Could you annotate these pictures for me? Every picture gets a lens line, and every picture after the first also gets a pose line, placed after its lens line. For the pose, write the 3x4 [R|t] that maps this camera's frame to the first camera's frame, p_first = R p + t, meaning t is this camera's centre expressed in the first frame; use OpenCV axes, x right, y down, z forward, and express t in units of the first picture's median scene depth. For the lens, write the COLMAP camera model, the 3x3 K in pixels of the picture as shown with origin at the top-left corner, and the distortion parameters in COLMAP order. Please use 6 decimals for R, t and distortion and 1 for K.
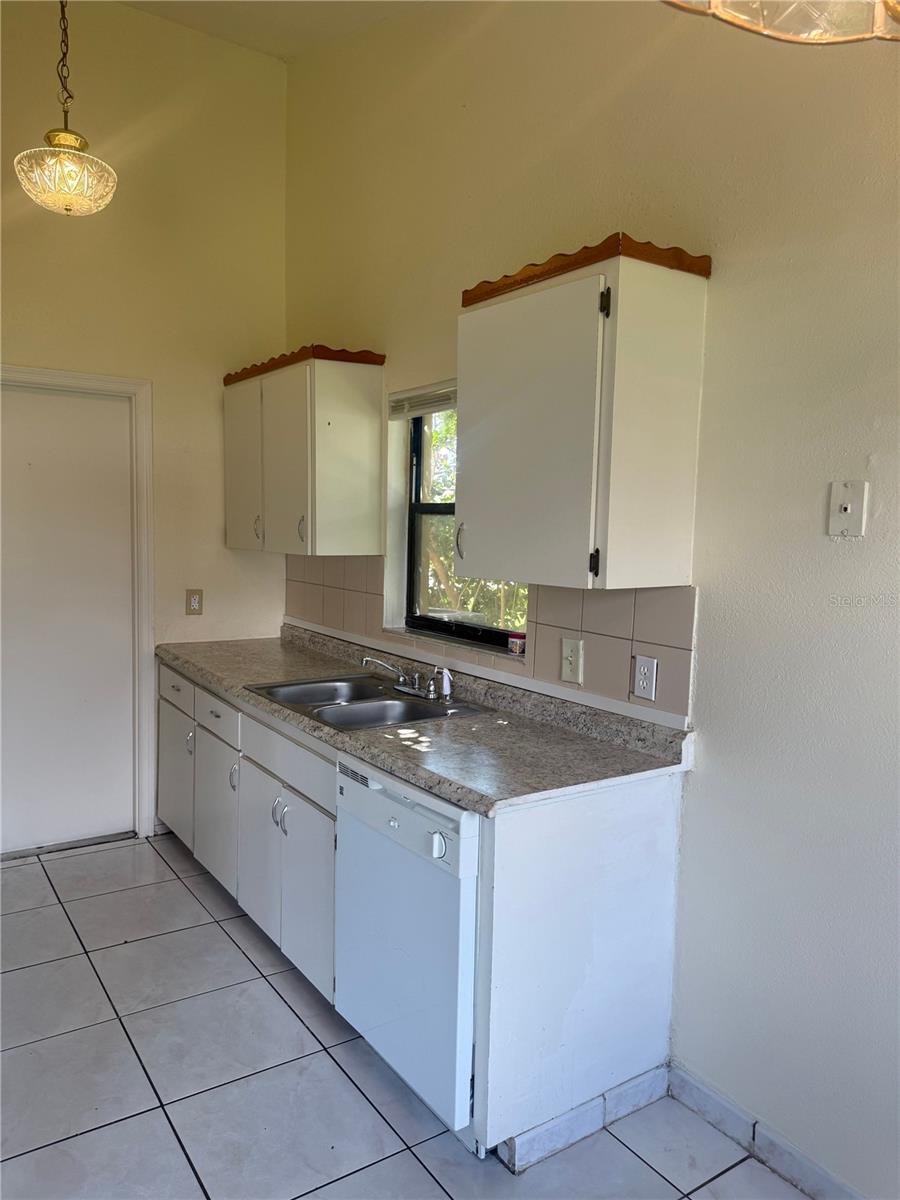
lens RADIAL K [[849.6, 0, 447.7], [0, 849.6, 607.4], [0, 0, 1]] dist [0.049756, -0.052060]
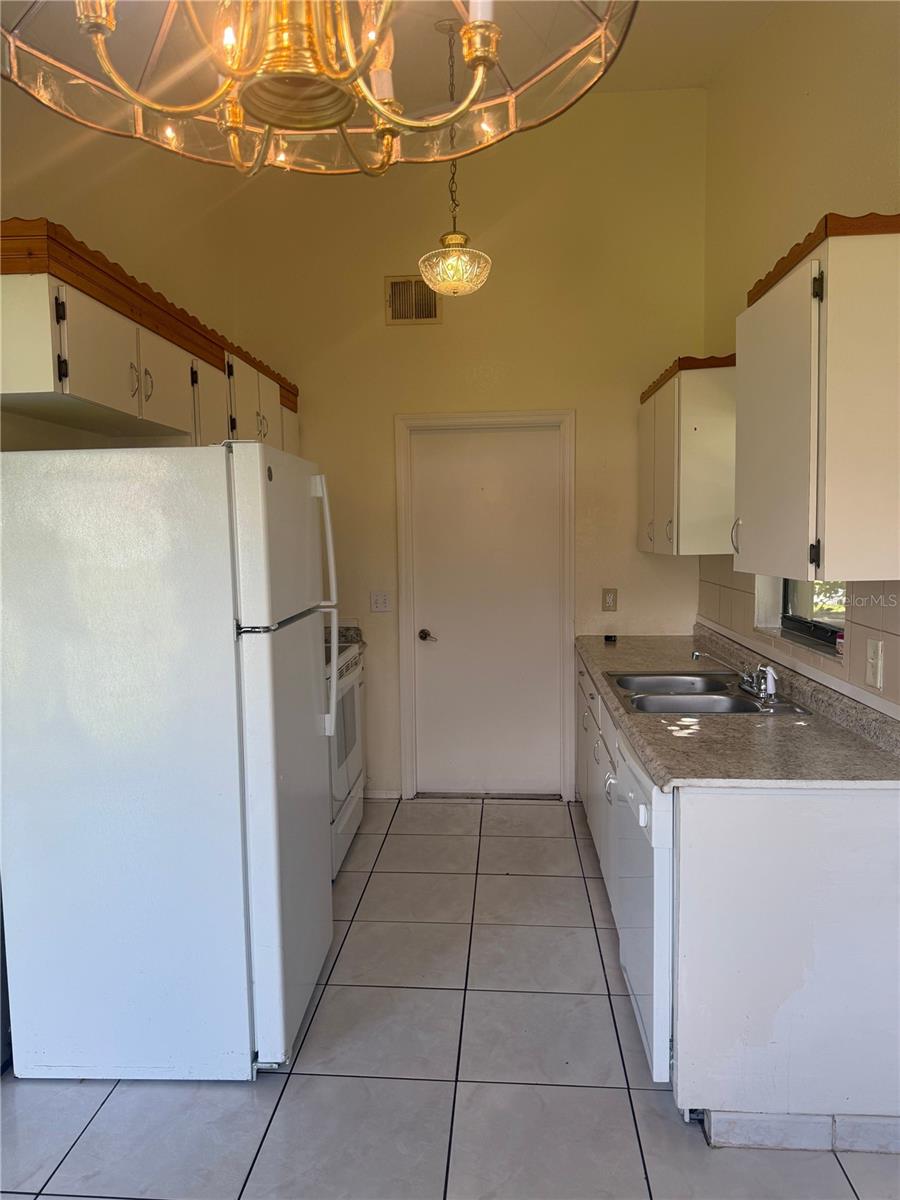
lens RADIAL K [[849.6, 0, 447.7], [0, 849.6, 607.4], [0, 0, 1]] dist [0.049756, -0.052060]
pose [[0.782366, 0.022713, -0.622405, 0.384376], [-0.028713, 0.999588, 0.000384, 0.015744], [0.622157, 0.017571, 0.782695, -0.015942]]
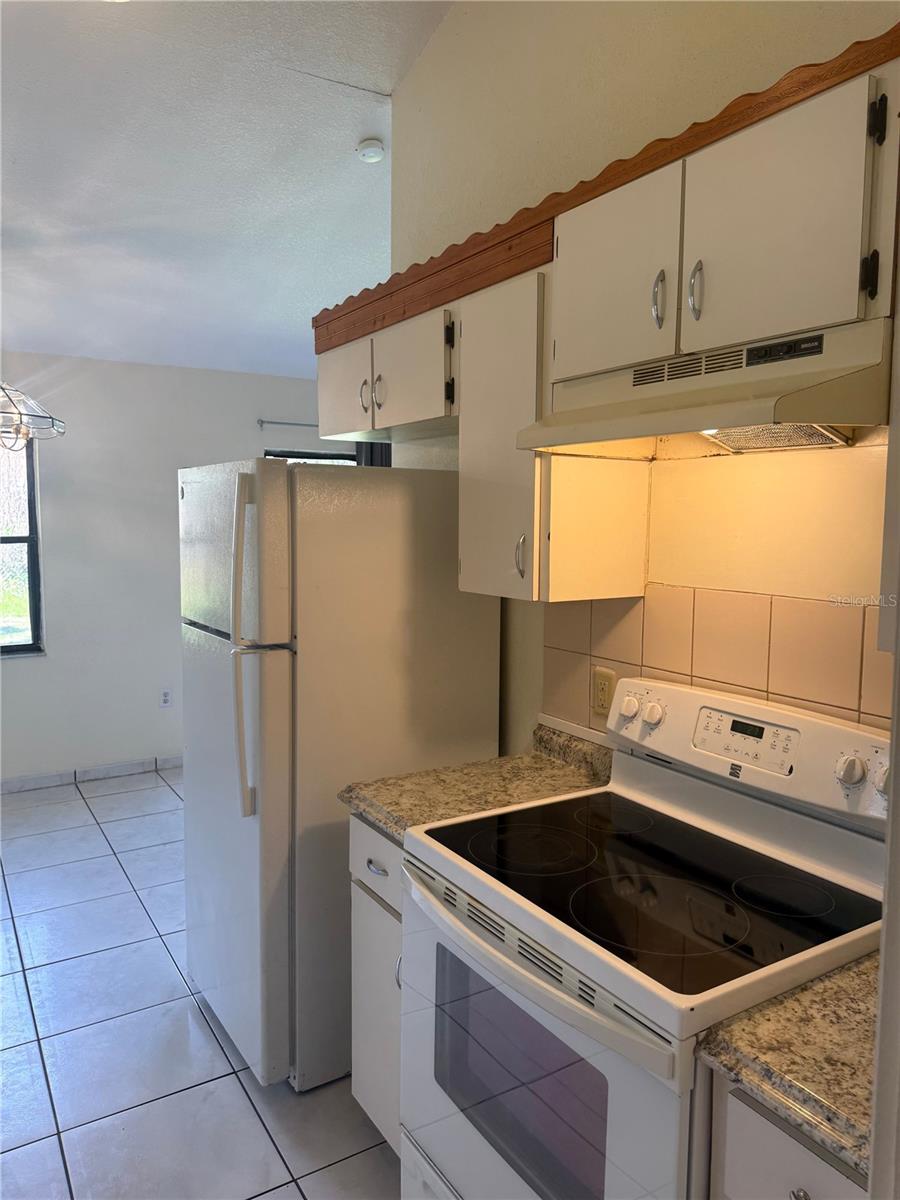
lens RADIAL K [[840.7, 0, 450.9], [0, 840.7, 601.5], [0, 0, 1]] dist [0.089254, -0.171372]
pose [[-0.998735, -0.037046, 0.033995, -0.737587], [-0.029850, 0.980940, 0.192005, -0.213987], [-0.040460, 0.190748, -0.980805, 1.678148]]
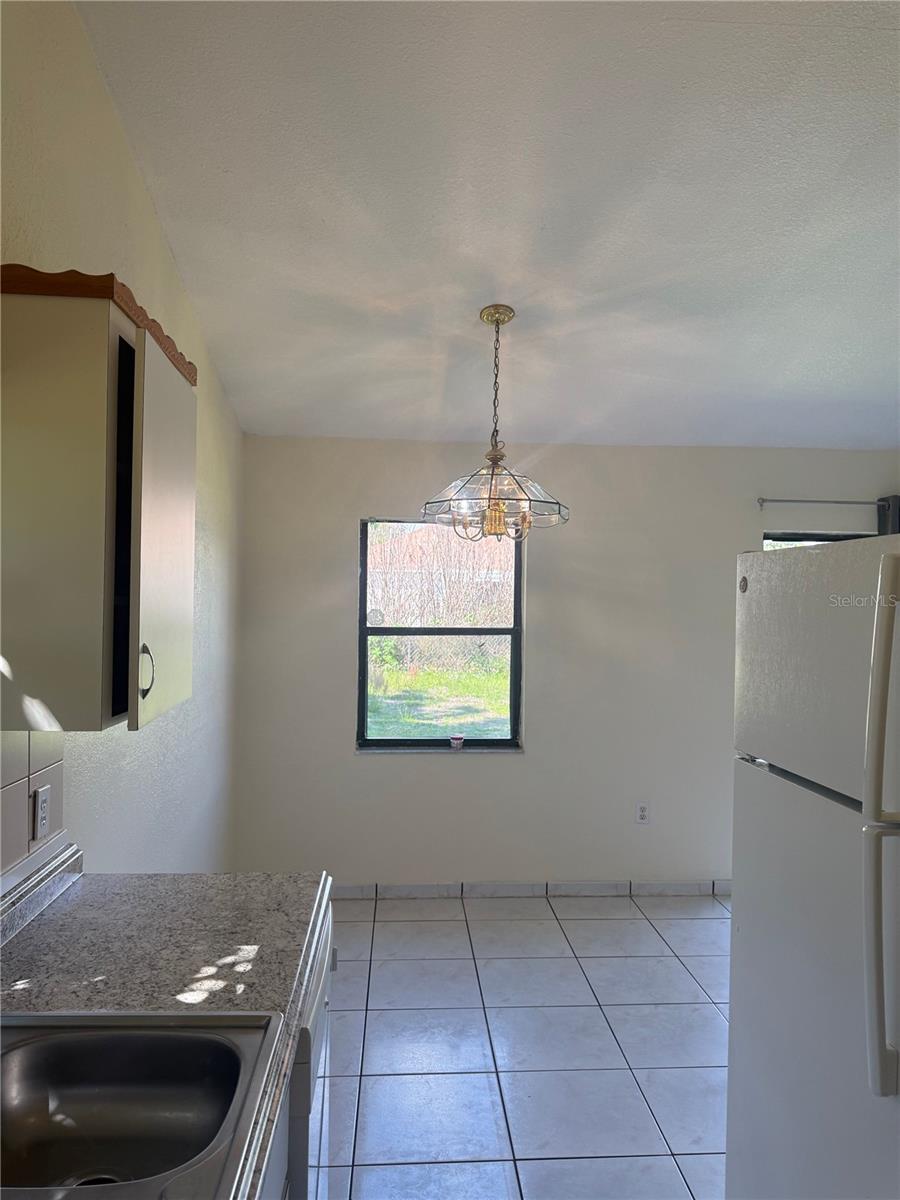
lens RADIAL K [[849.6, 0, 447.7], [0, 849.6, 607.4], [0, 0, 1]] dist [0.049756, -0.052060]
pose [[-0.858703, -0.044945, 0.510499, -0.520447], [0.008537, 0.994754, 0.101939, -0.196932], [-0.512403, 0.091894, -0.853815, 1.449289]]
